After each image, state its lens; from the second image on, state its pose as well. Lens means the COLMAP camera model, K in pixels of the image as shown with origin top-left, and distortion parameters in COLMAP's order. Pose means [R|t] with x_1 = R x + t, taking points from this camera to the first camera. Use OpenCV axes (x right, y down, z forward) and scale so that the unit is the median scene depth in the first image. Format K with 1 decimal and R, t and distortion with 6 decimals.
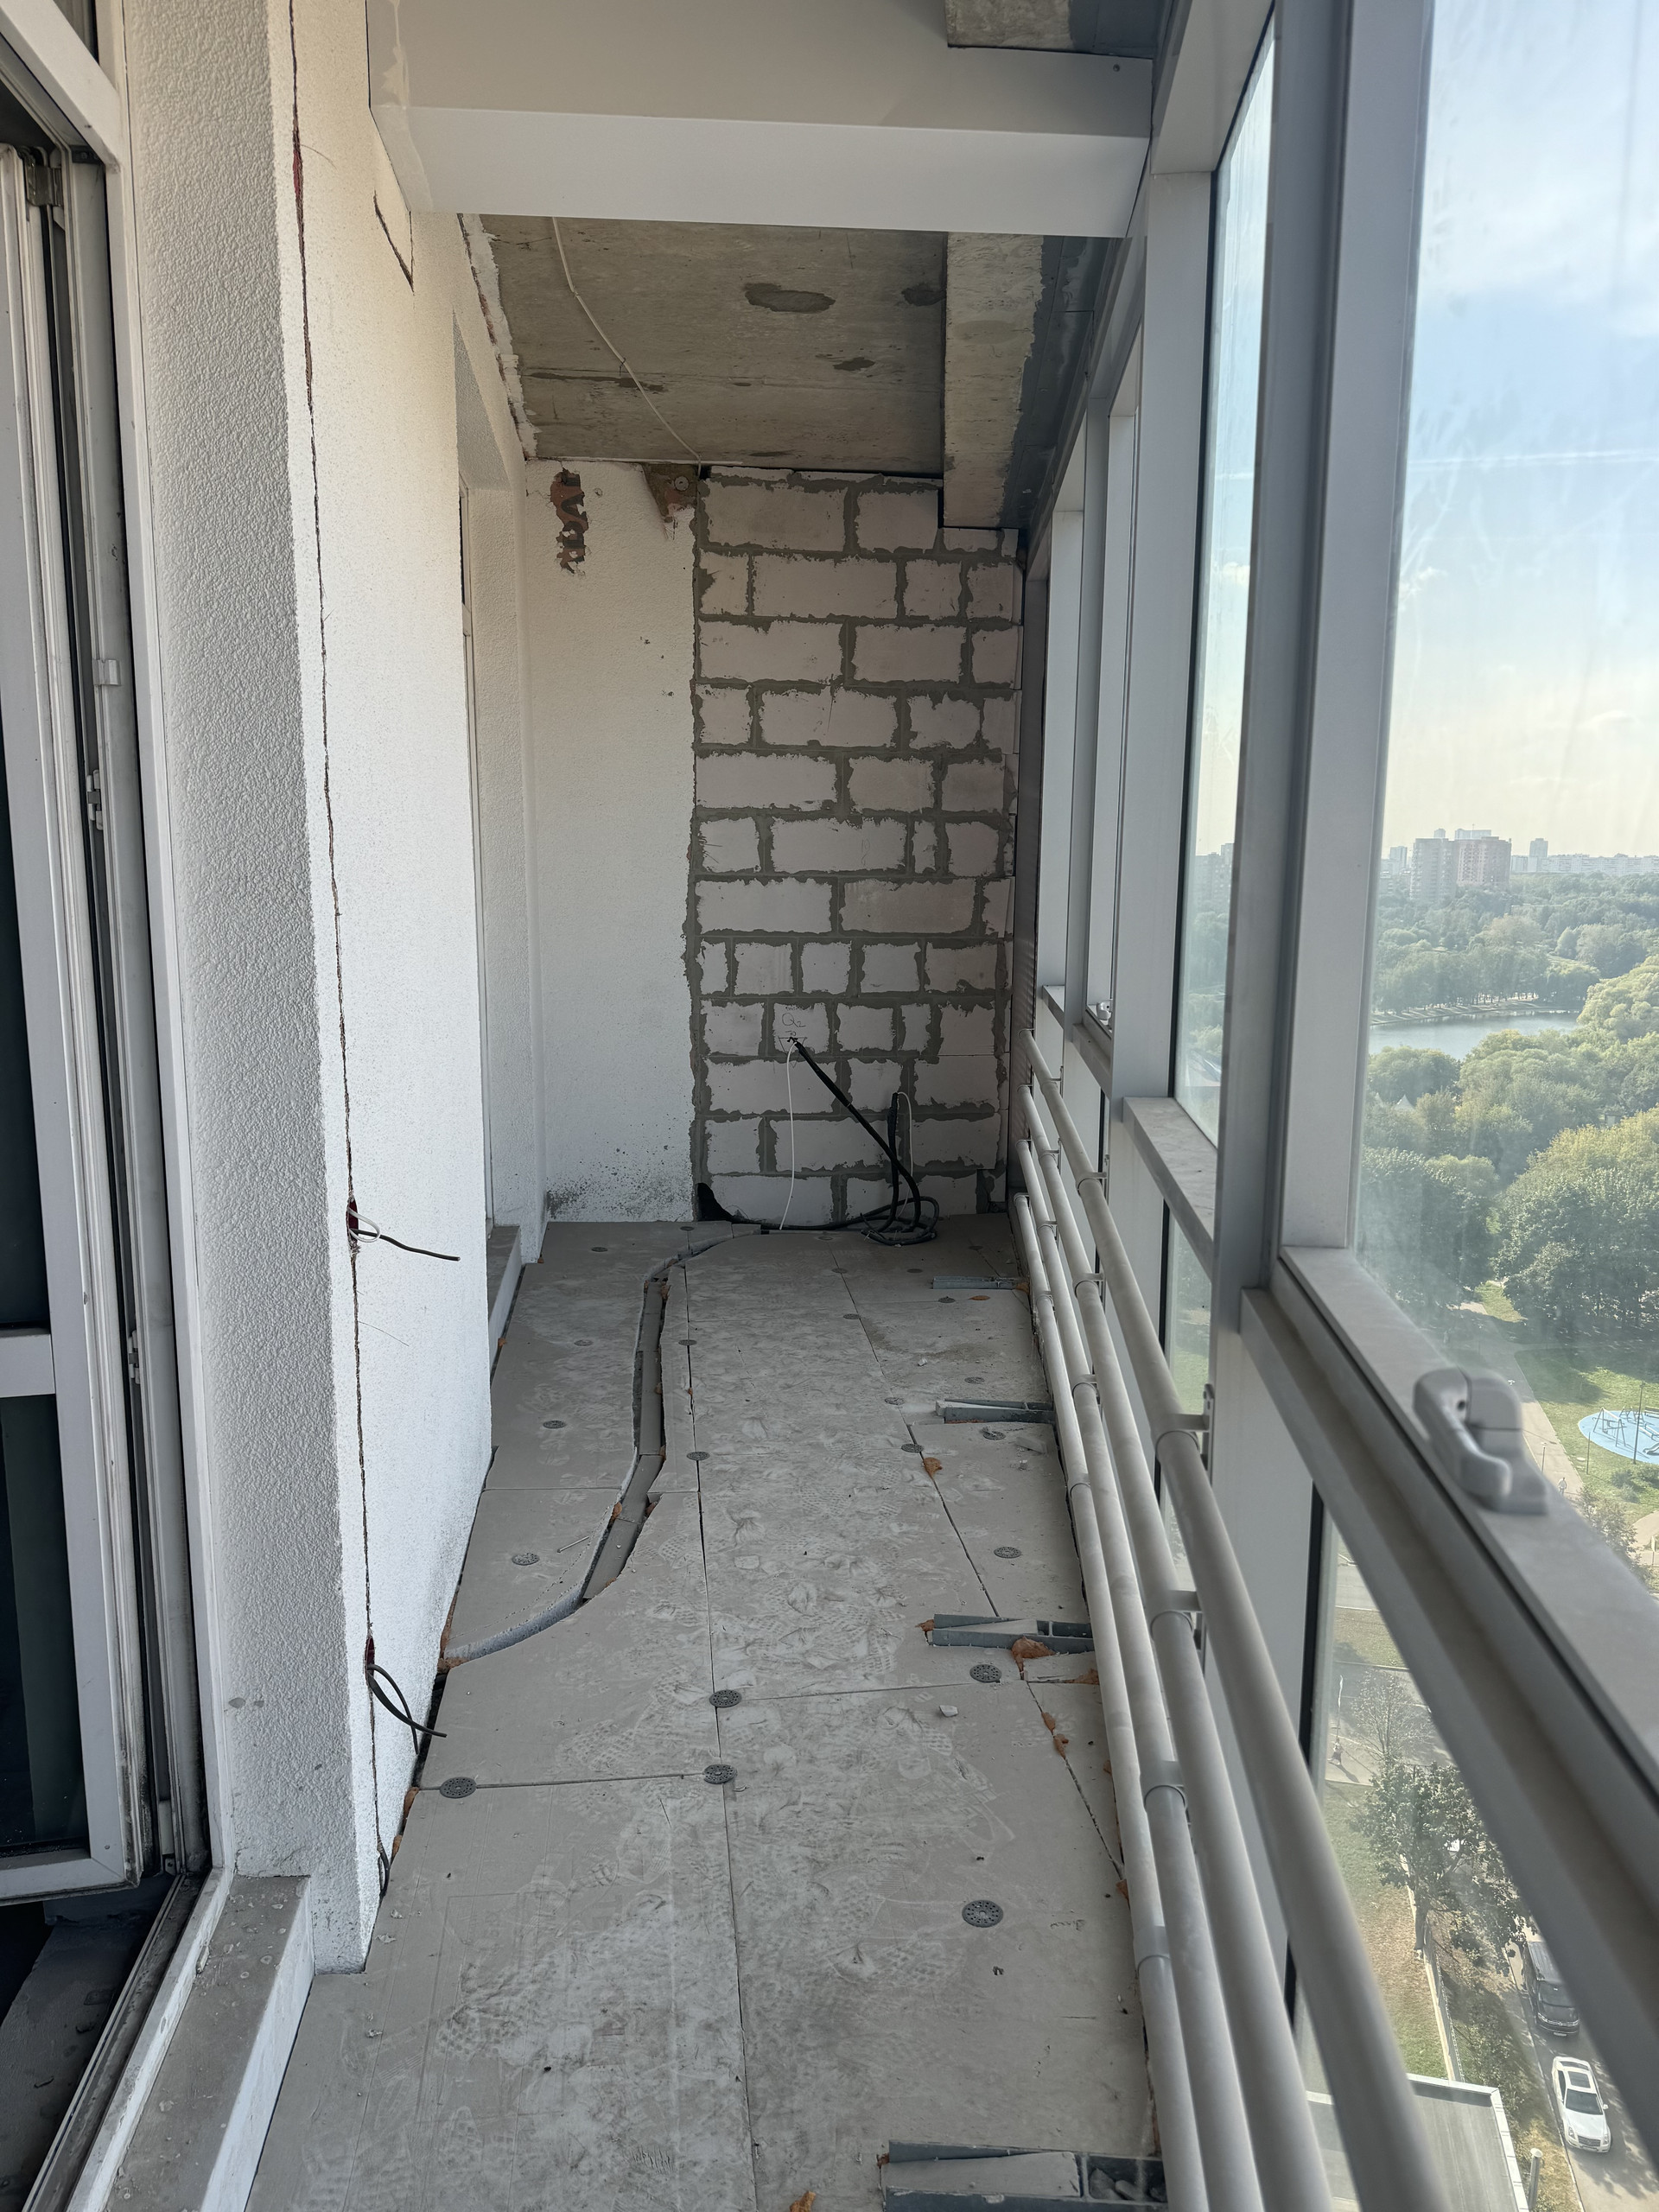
lens RADIAL K [[1540.7, 0, 828.9], [0, 1540.7, 1108.2], [0, 0, 1]] dist [-0.003405, -0.002566]
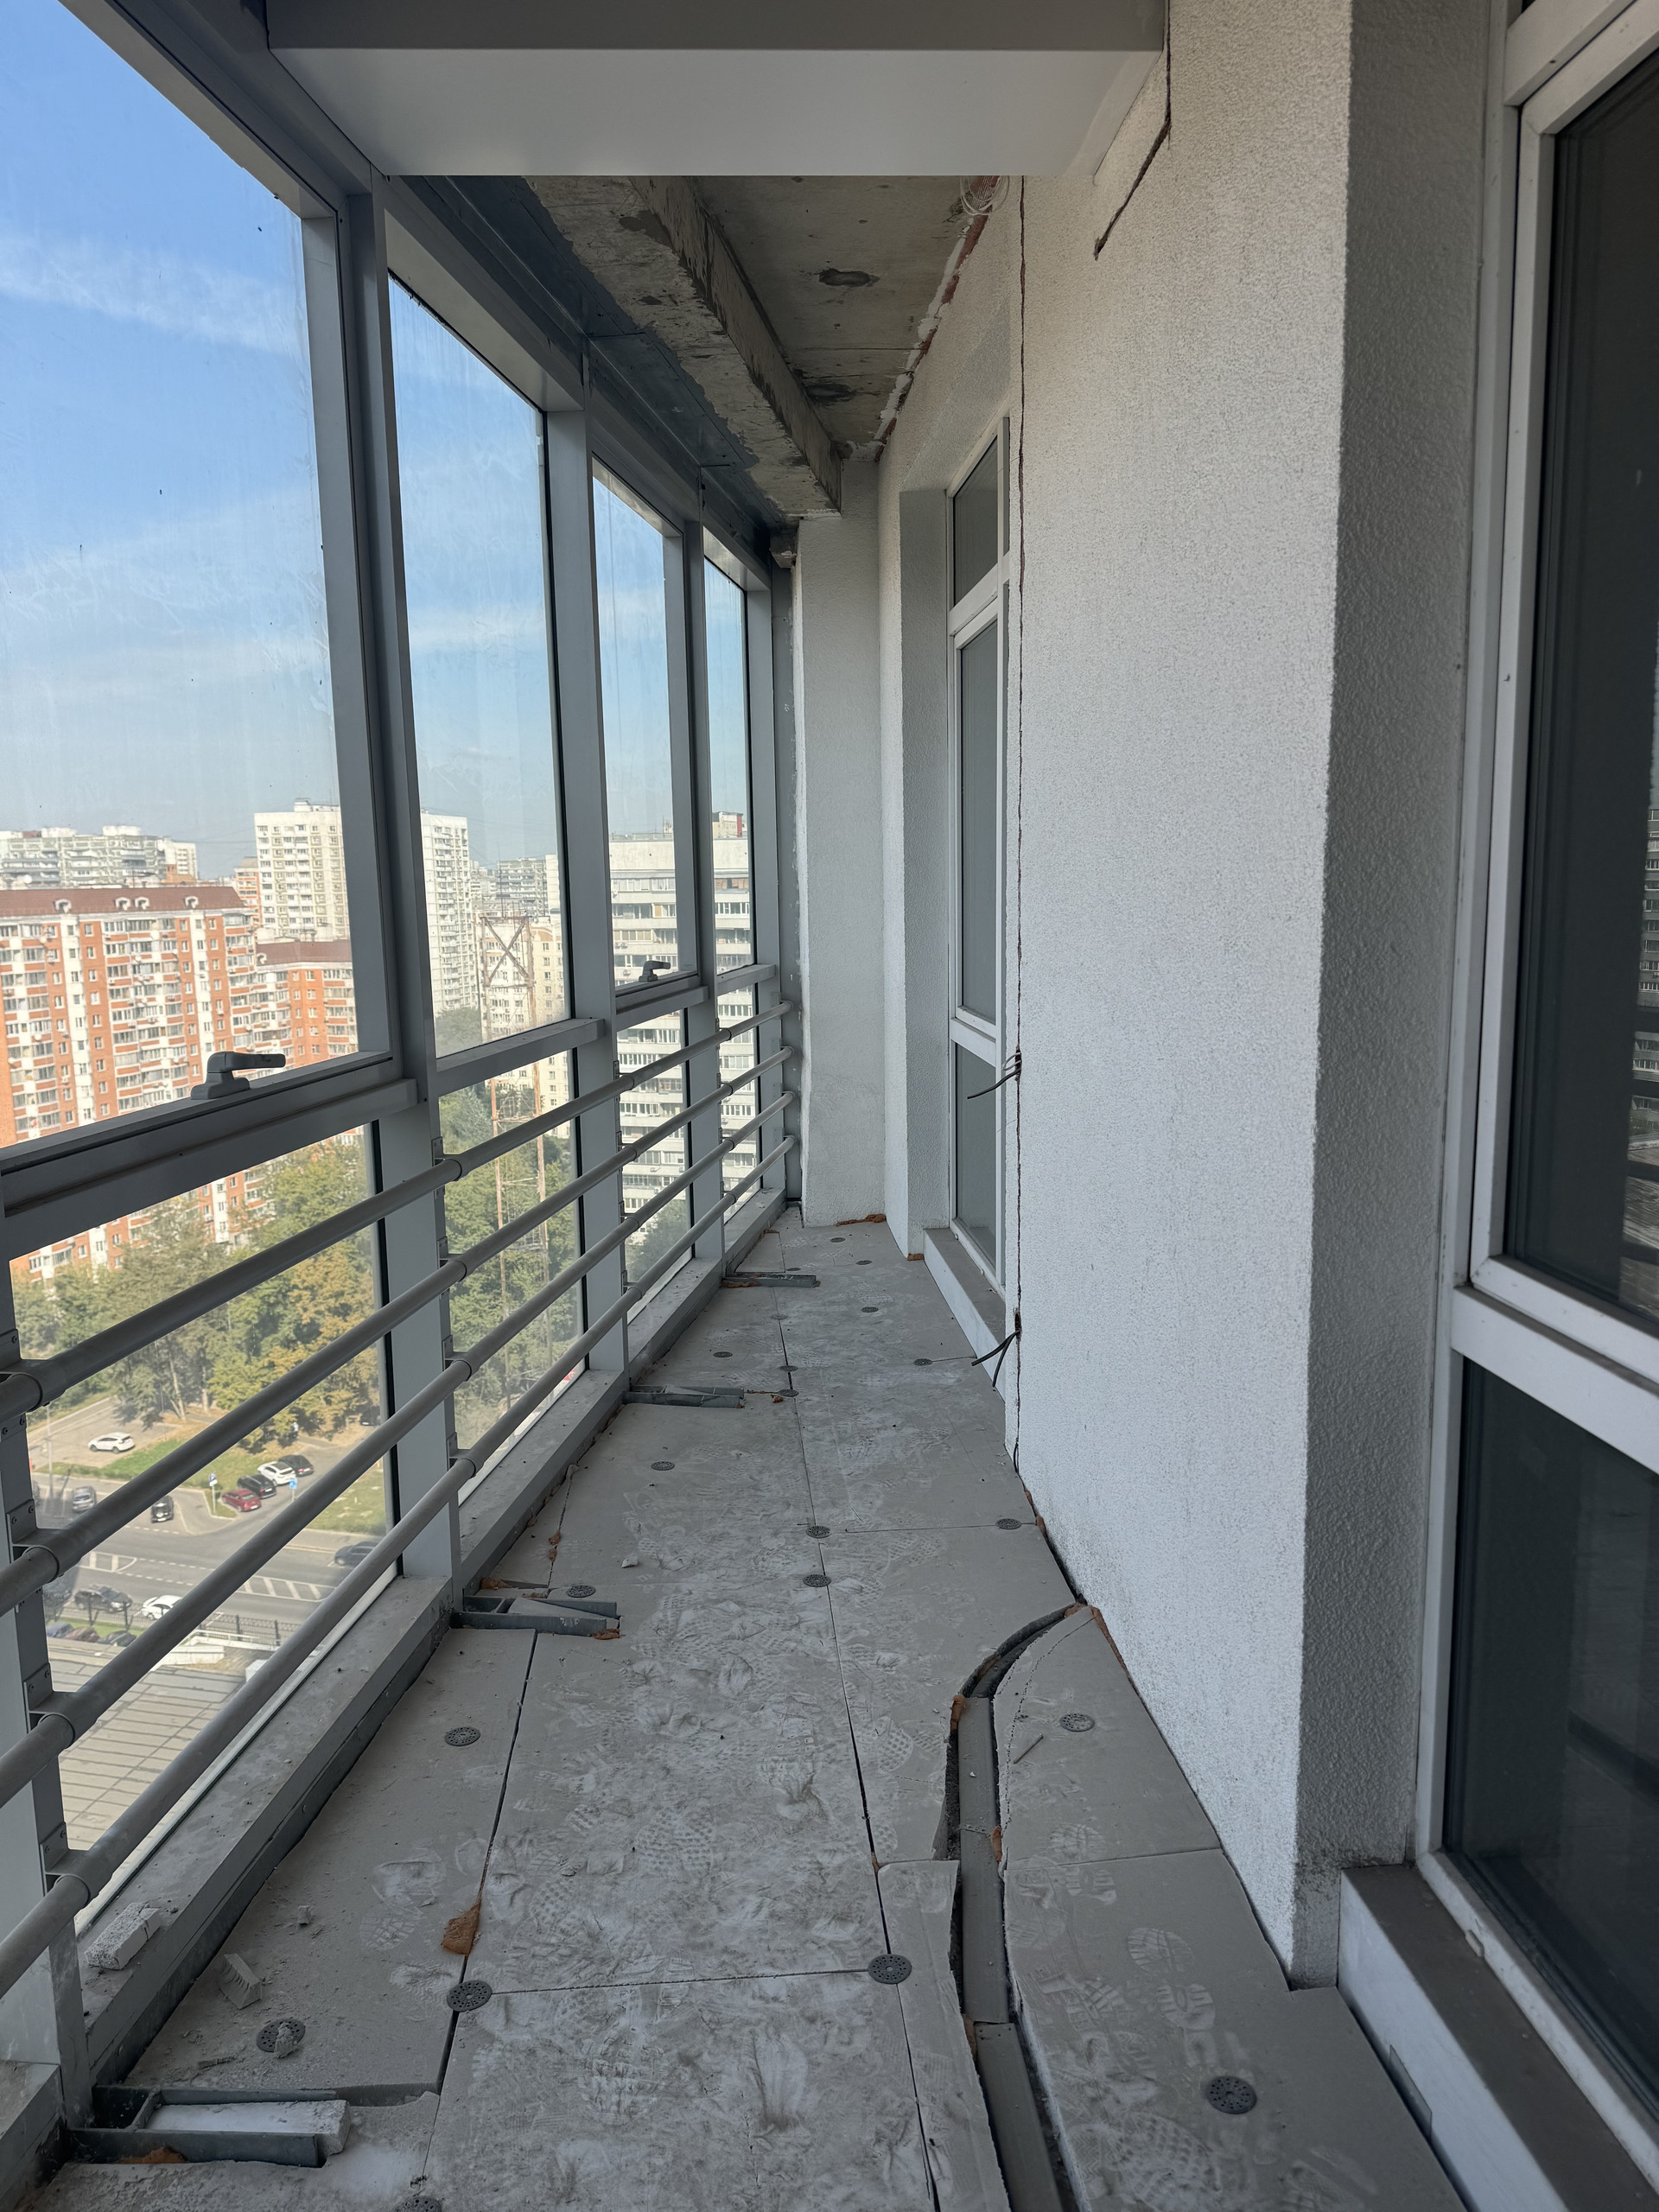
lens RADIAL K [[1540.7, 0, 831.3], [0, 1540.7, 1109.9], [0, 0, 1]] dist [-0.003405, -0.002566]
pose [[-0.999388, 0.005293, 0.034590, -0.102091], [0.015510, 0.953099, 0.302261, -0.254082], [-0.031368, 0.302613, -0.952597, 1.699423]]
